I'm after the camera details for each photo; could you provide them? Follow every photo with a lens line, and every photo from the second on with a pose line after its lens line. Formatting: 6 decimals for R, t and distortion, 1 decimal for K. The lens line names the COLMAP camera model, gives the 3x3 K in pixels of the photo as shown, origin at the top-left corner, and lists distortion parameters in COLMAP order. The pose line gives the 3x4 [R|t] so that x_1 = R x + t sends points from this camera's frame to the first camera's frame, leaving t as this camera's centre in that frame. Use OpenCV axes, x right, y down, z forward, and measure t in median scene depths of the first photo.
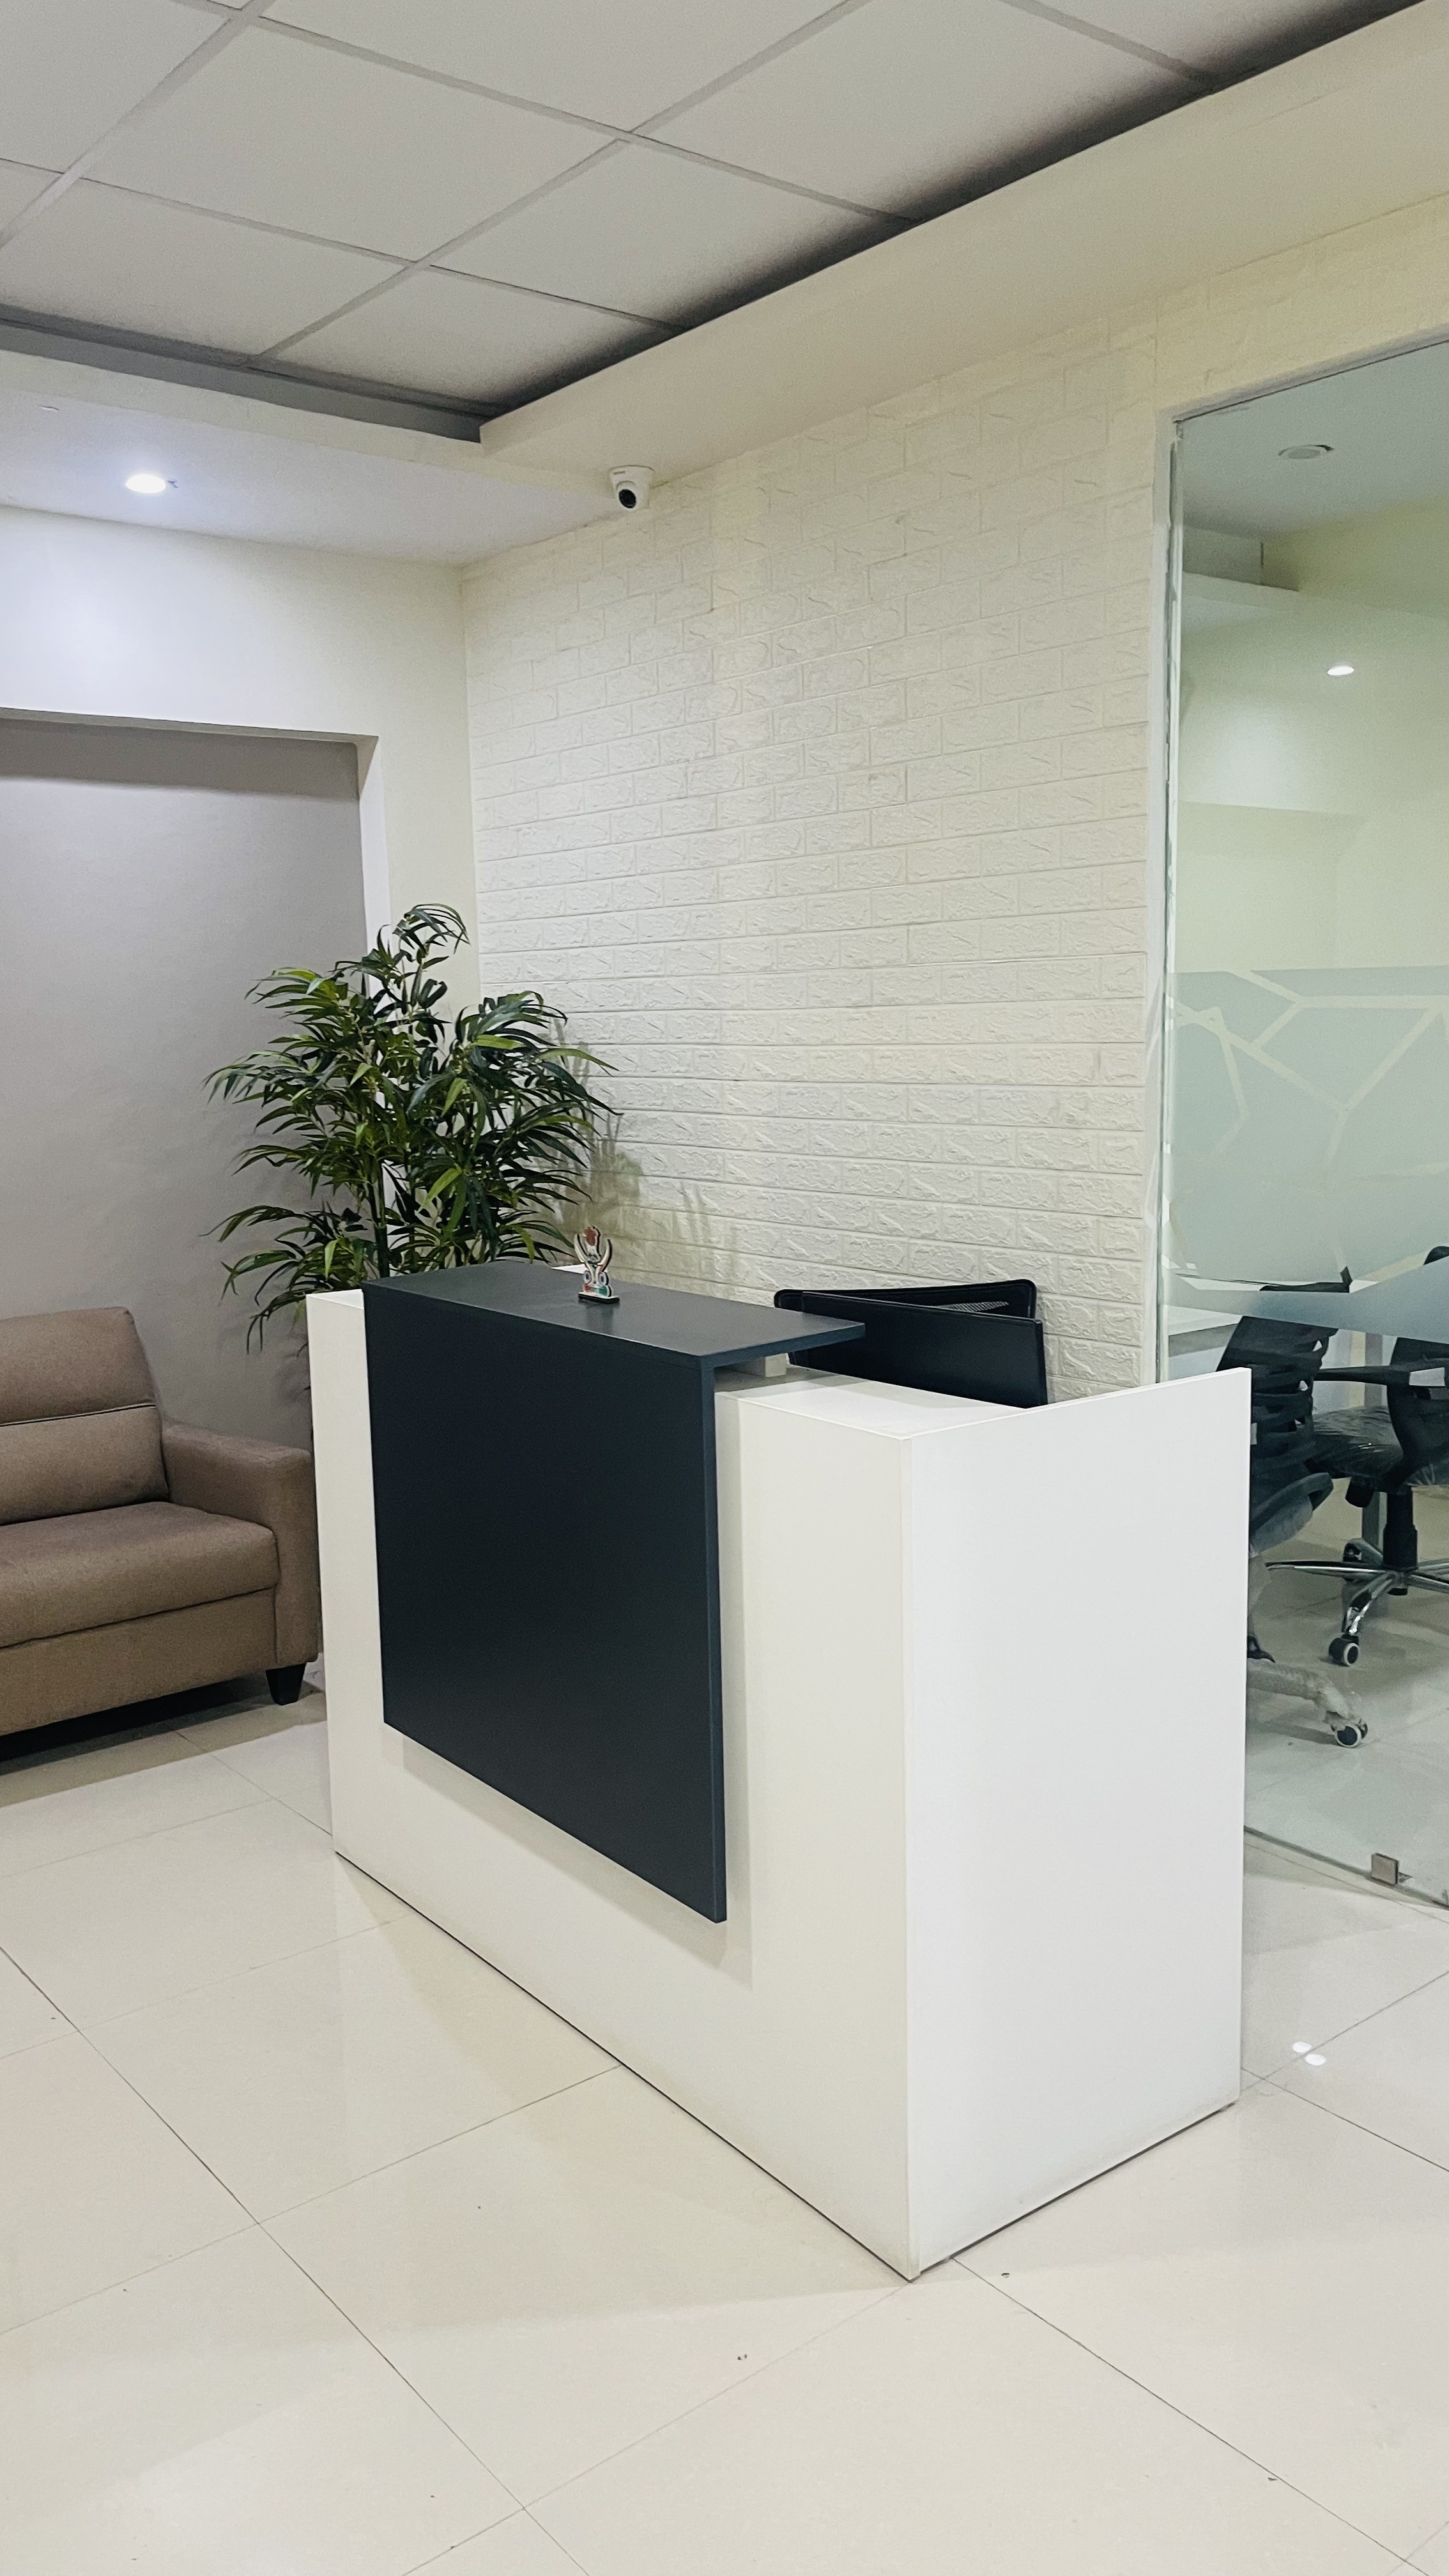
lens RADIAL K [[1924.5, 0, 724.2], [0, 1924.5, 1297.0], [0, 0, 1]] dist [0.008010, 0.000492]
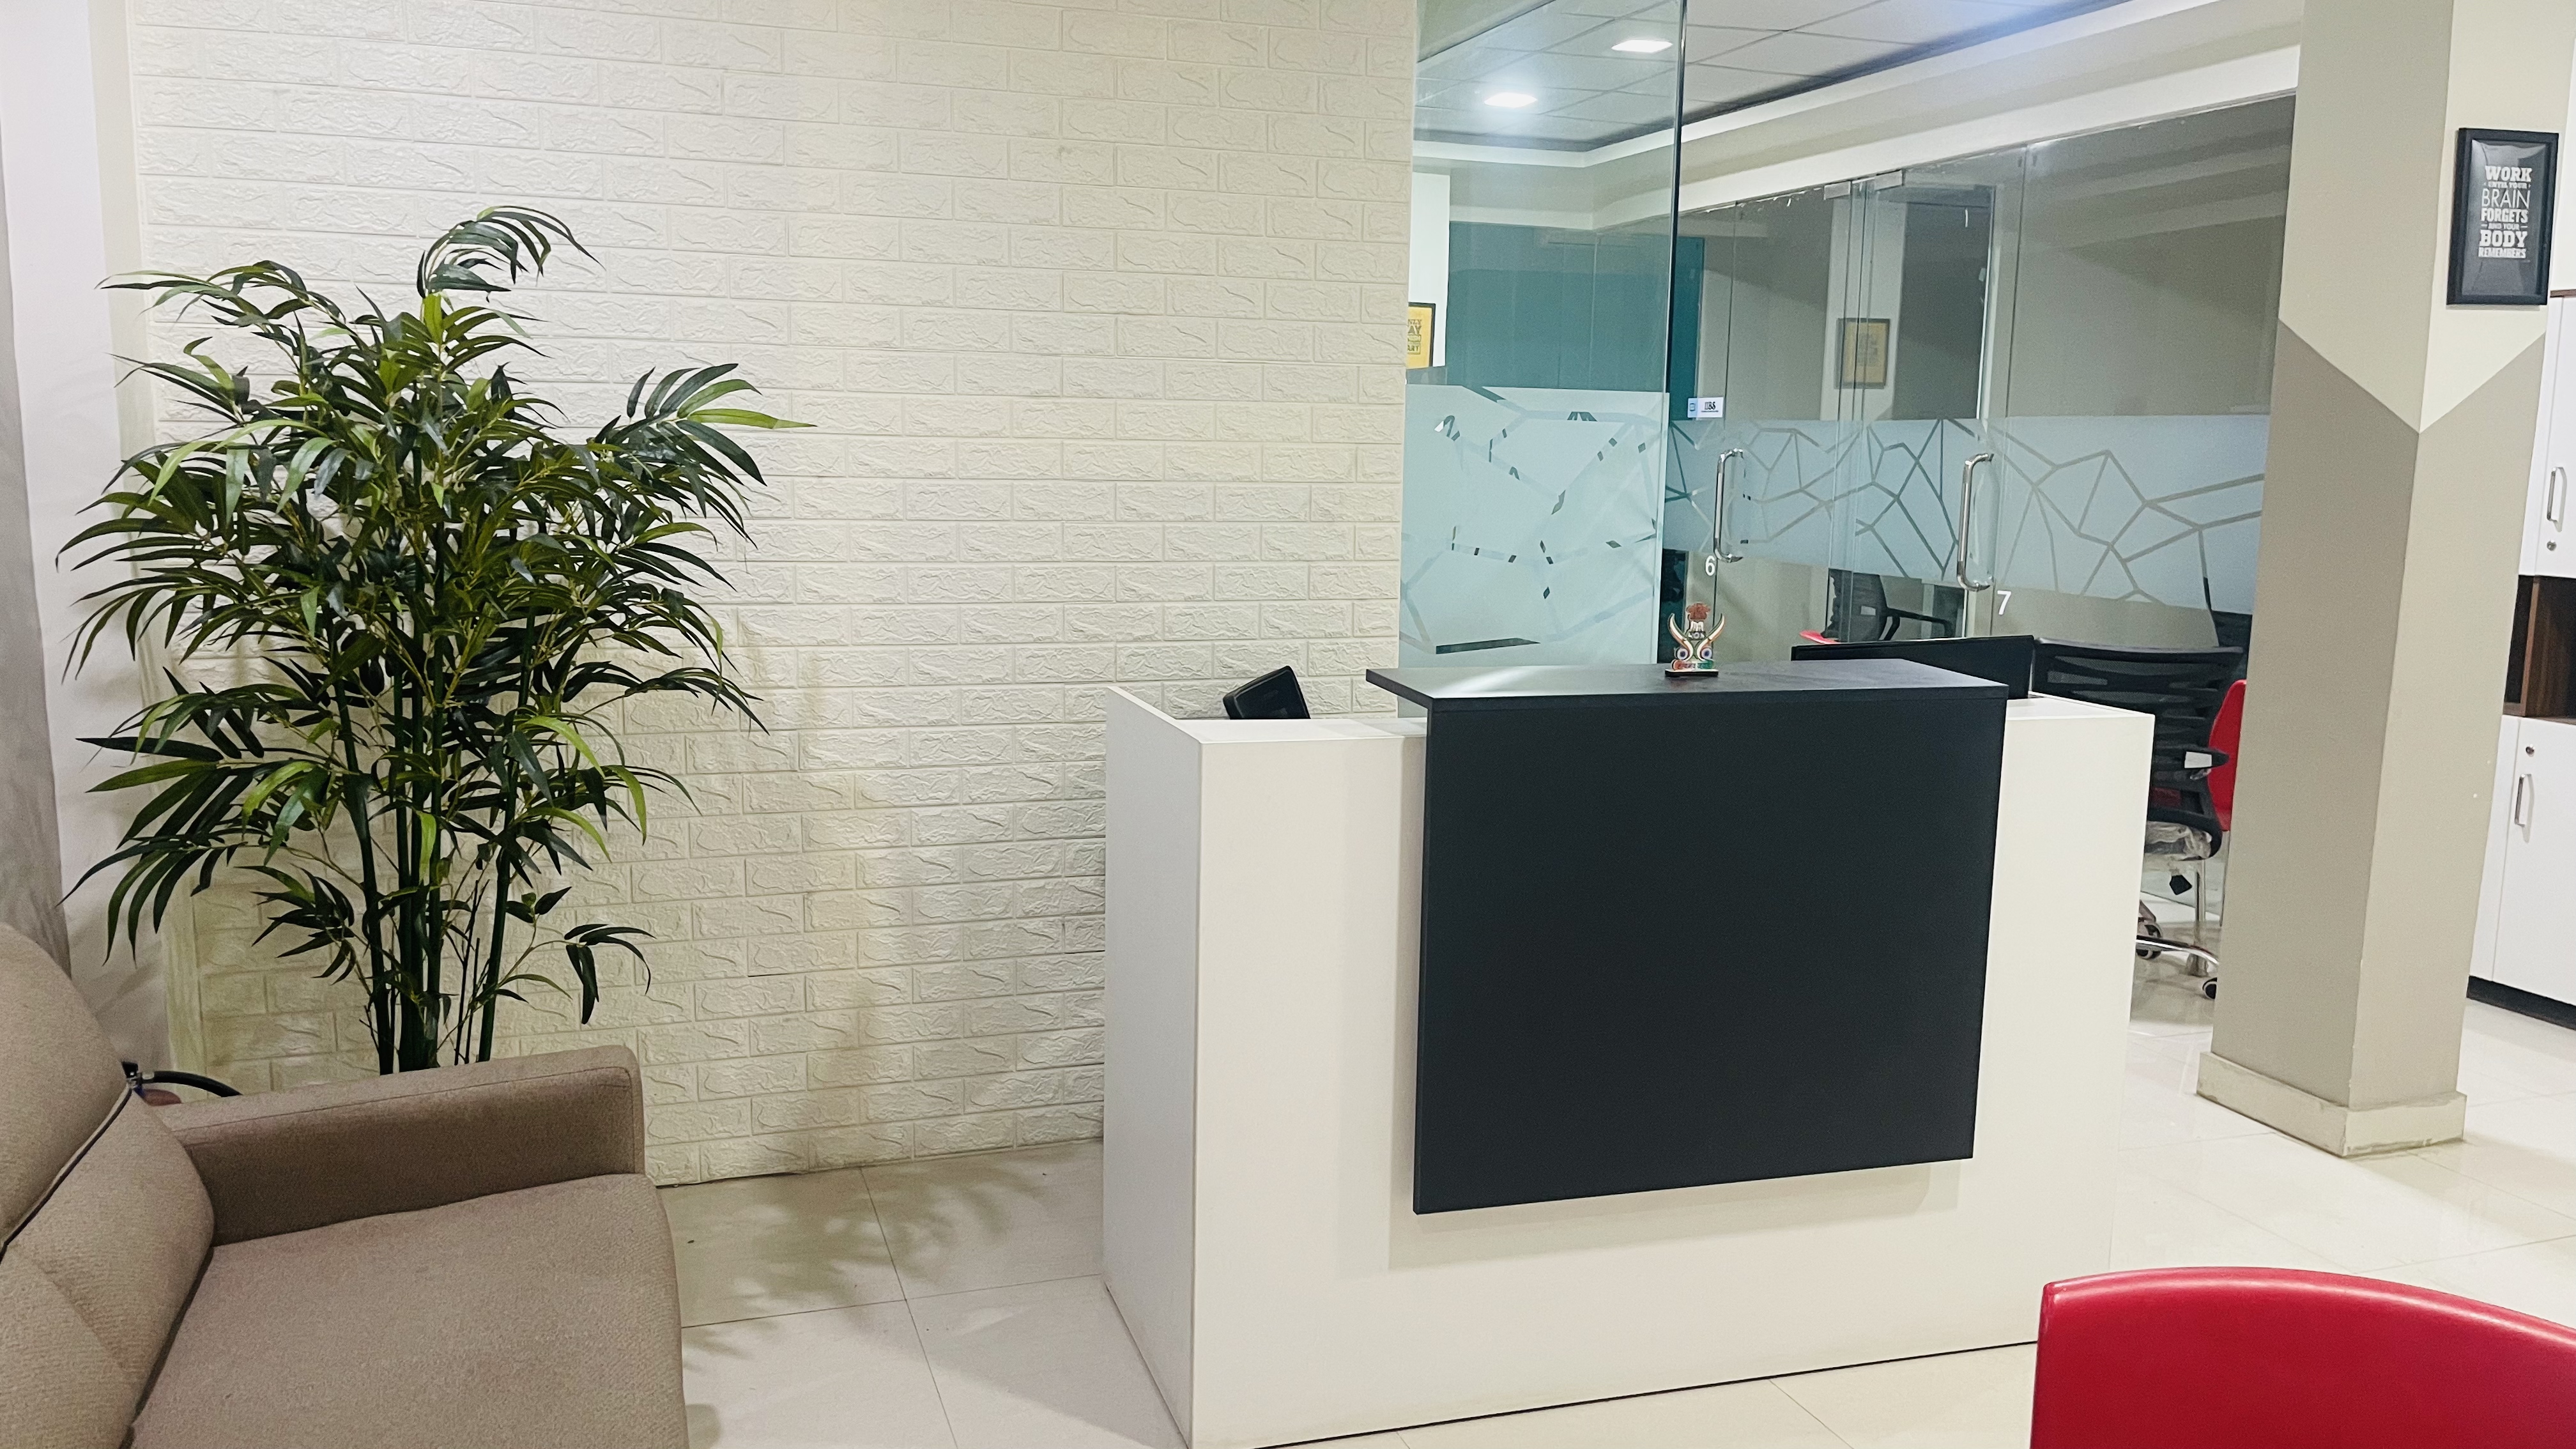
lens RADIAL K [[1924.5, 0, 1290.1], [0, 1924.5, 716.3], [0, 0, 1]] dist [0.008010, 0.000492]
pose [[0.338363, -0.100982, 0.935582, -0.782279], [0.110901, 0.991576, 0.066917, -0.049100], [-0.934458, 0.081114, 0.346711, 0.597551]]
